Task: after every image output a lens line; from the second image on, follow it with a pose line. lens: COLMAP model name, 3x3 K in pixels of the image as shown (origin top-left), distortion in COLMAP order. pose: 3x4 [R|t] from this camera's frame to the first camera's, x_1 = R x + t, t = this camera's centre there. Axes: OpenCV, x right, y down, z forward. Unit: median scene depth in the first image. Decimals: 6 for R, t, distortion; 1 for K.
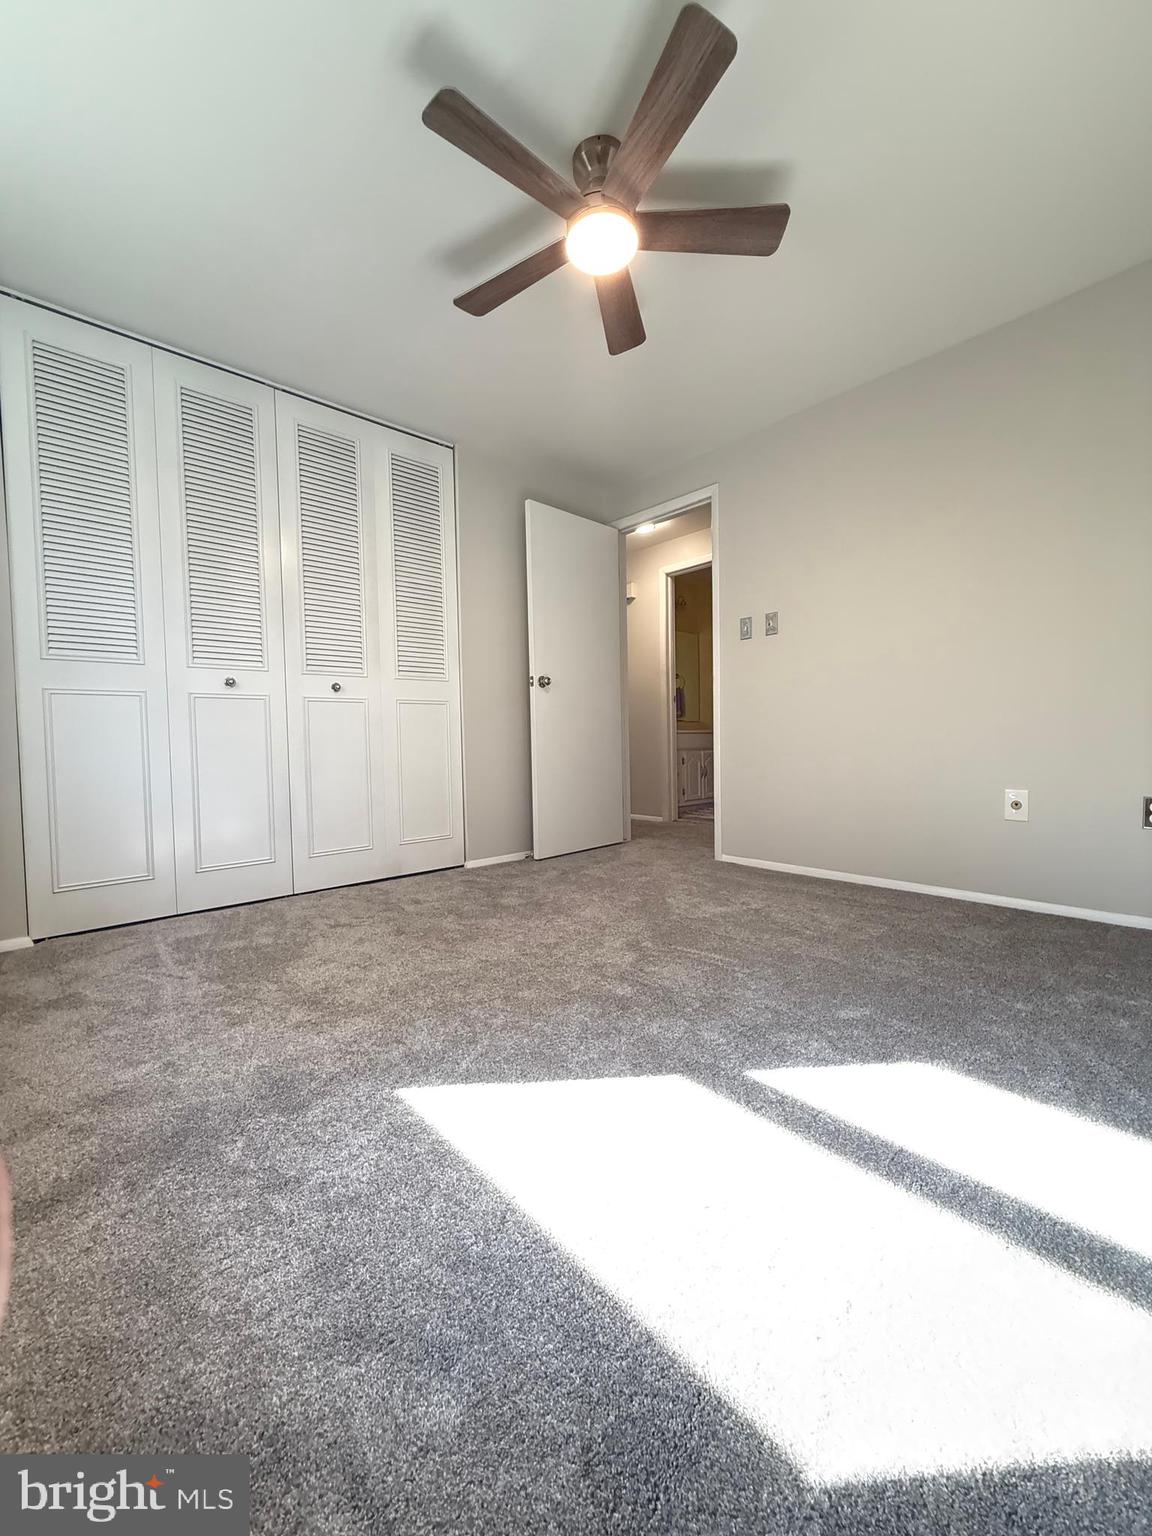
lens RADIAL K [[616.9, 0, 576.3], [0, 616.9, 765.7], [0, 0, 1]] dist [-0.001260, 0.000710]
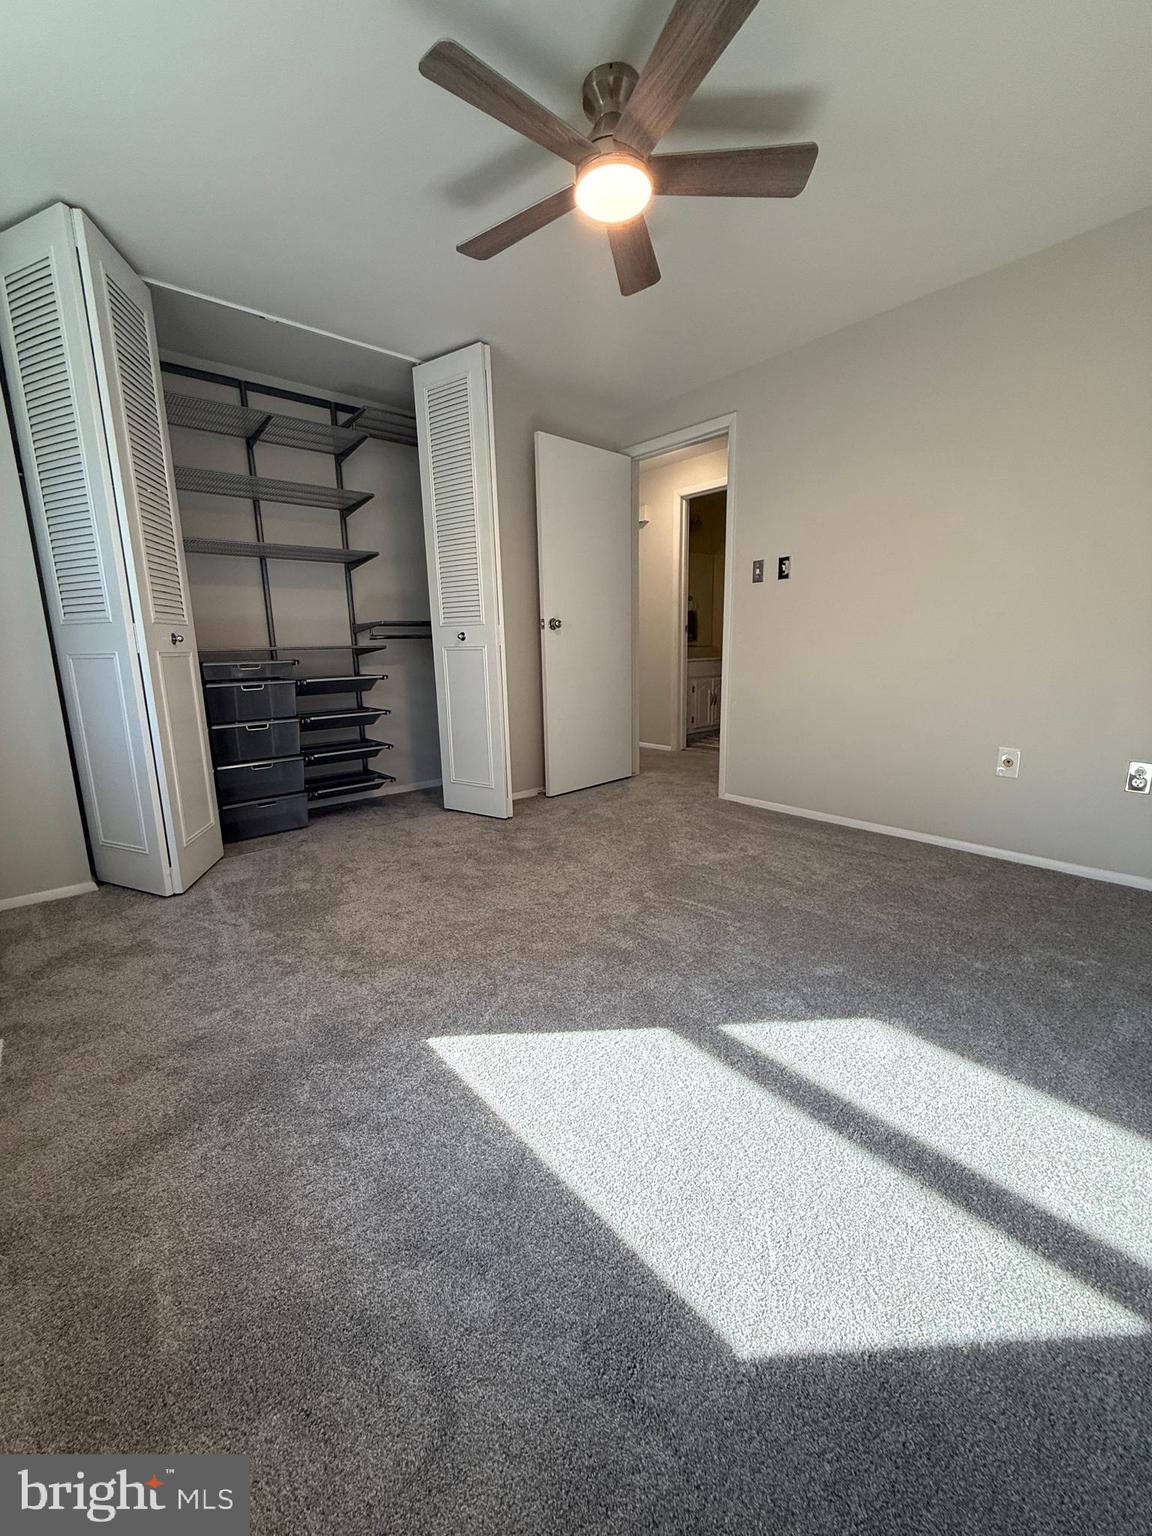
lens RADIAL K [[616.9, 0, 576.3], [0, 616.9, 765.6], [0, 0, 1]] dist [-0.001260, 0.000710]
pose [[0.999799, 0.003998, -0.019655, 0.007503], [-0.000824, 0.987300, 0.158863, -0.150100], [0.020041, -0.158814, 0.987105, -0.068046]]
